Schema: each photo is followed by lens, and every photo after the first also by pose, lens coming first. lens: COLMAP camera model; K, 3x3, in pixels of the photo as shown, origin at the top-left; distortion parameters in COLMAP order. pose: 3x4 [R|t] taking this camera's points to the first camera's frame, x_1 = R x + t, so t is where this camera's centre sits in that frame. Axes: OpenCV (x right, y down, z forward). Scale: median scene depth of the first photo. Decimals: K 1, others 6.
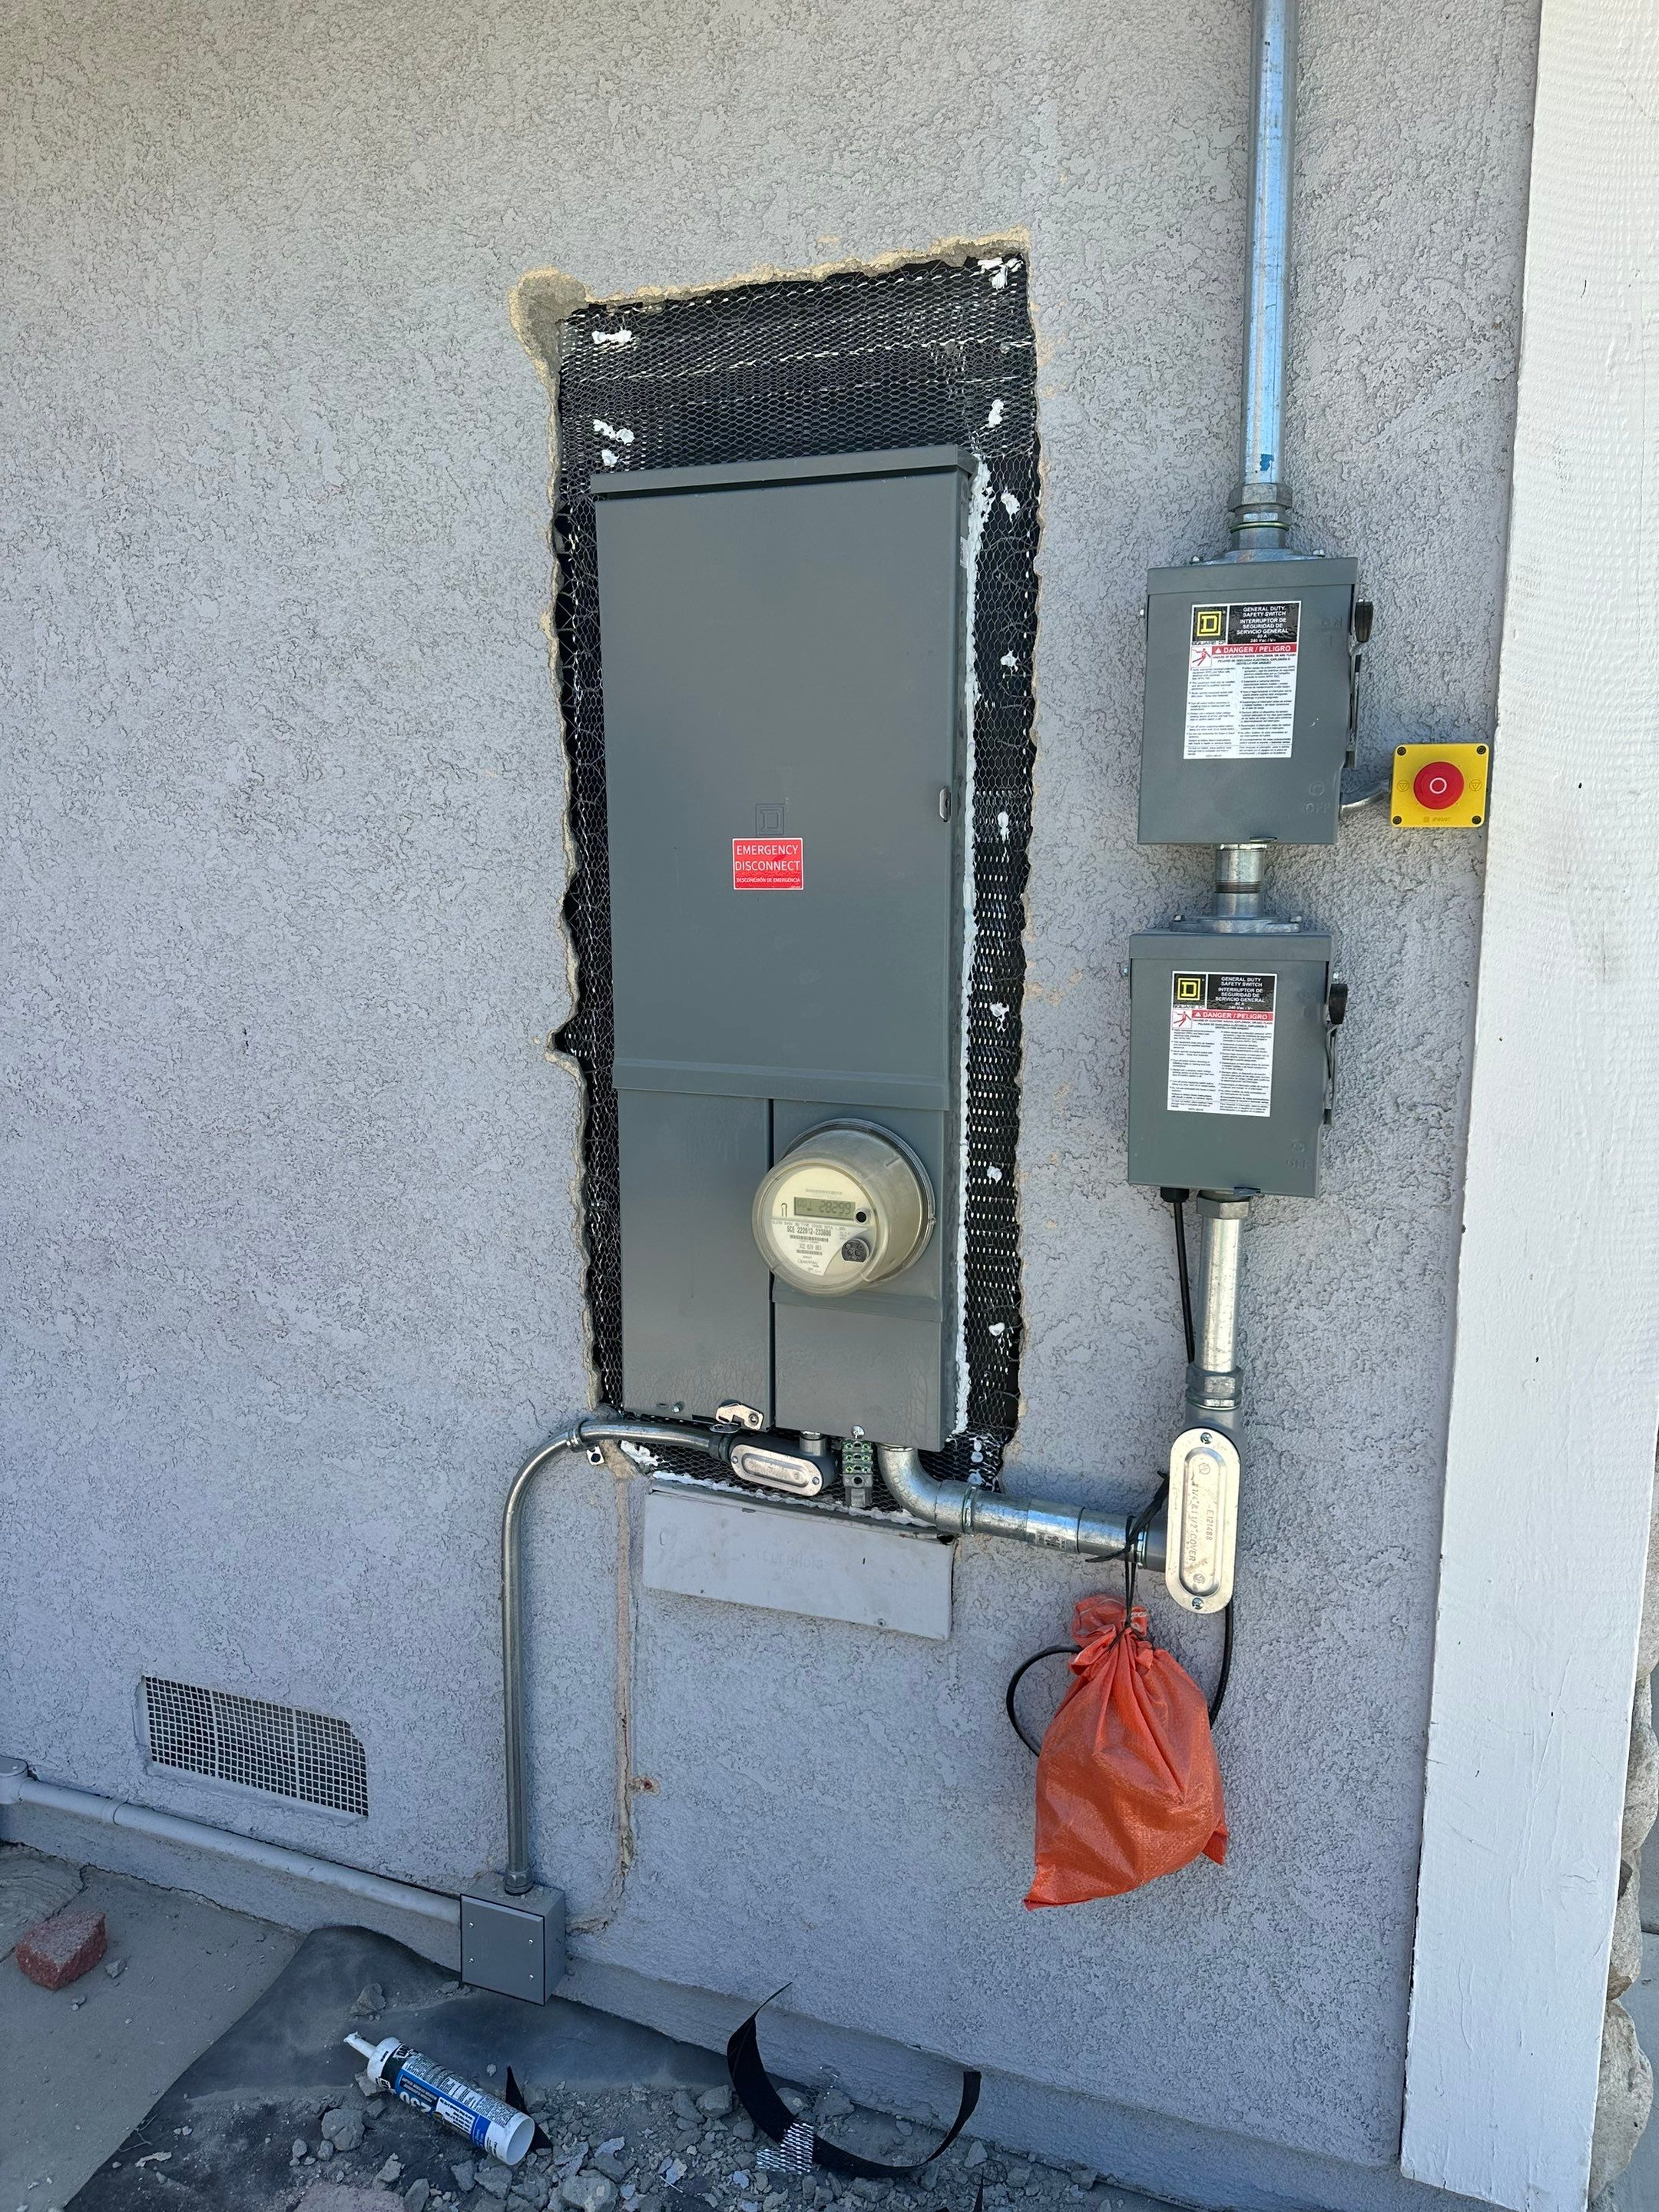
lens RADIAL K [[1587.8, 0, 829.5], [0, 1587.8, 1106.0], [0, 0, 1]] dist [0.022408, -0.030106]
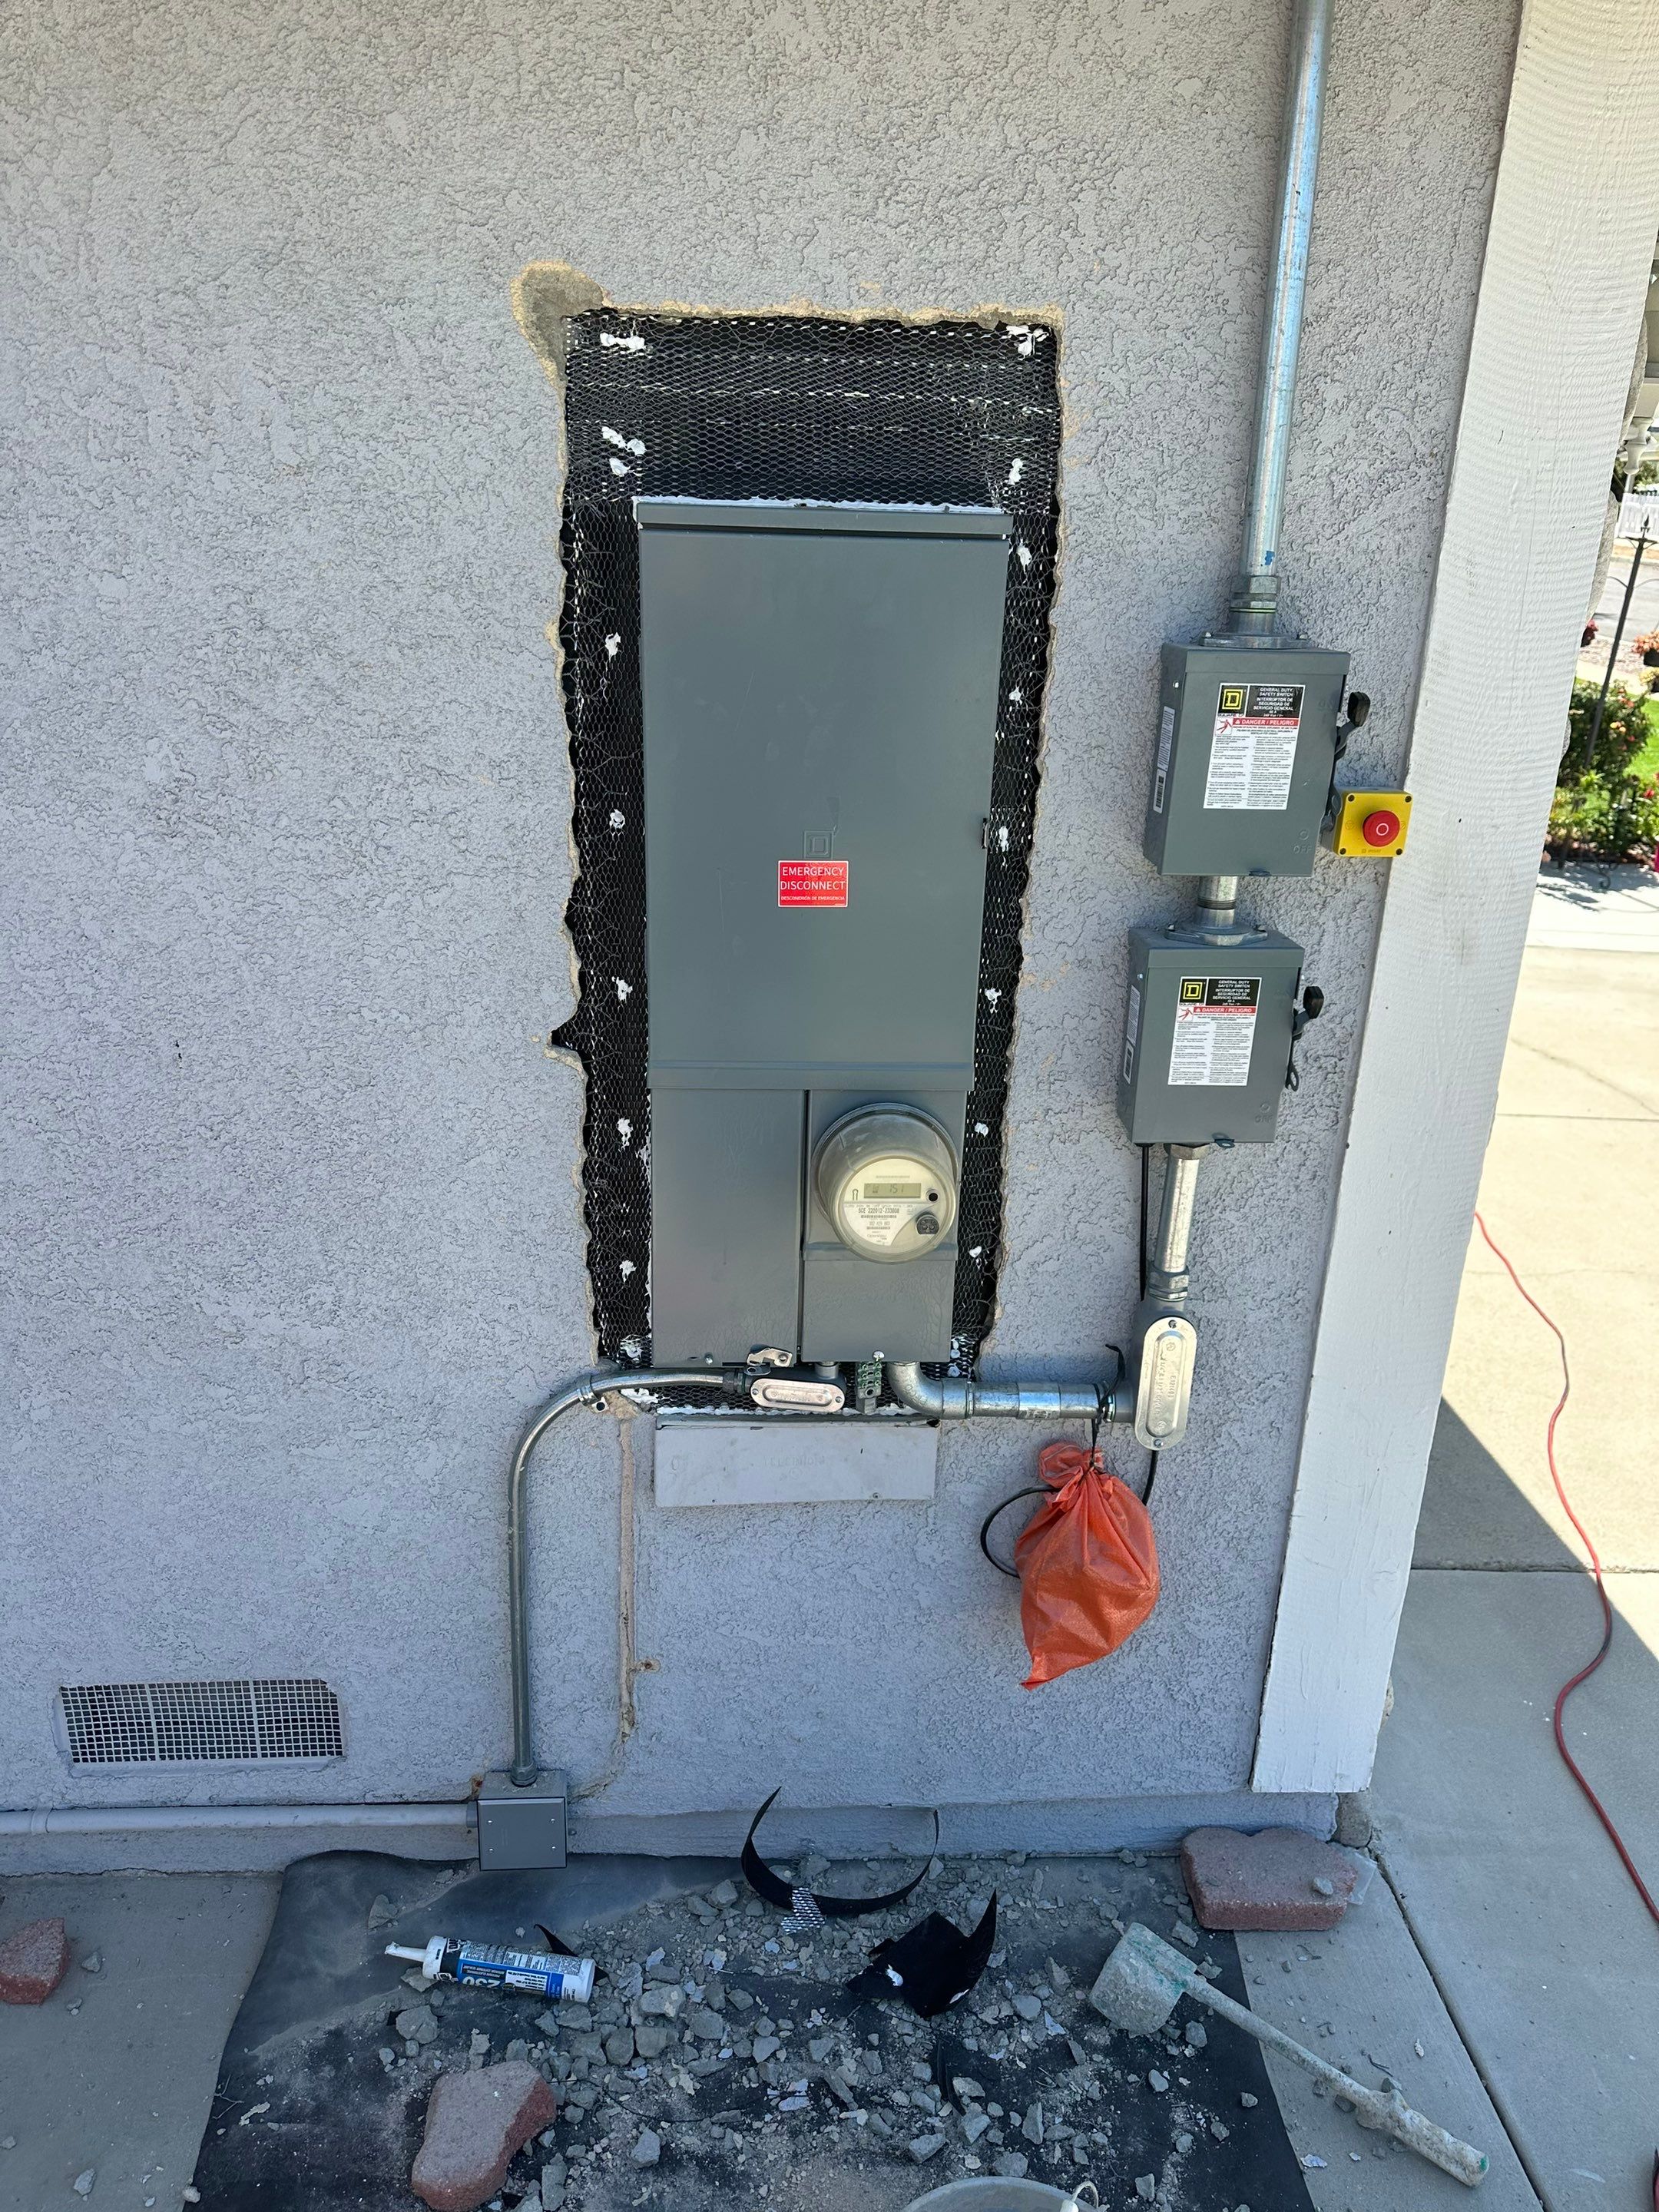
lens RADIAL K [[1593.3, 0, 832.6], [0, 1593.3, 1108.7], [0, 0, 1]] dist [0.027645, -0.034537]
pose [[0.909156, -0.120172, 0.398740, -0.463659], [0.042920, 0.979401, 0.197311, -0.208637], [-0.414237, -0.162273, 0.895586, -0.008189]]
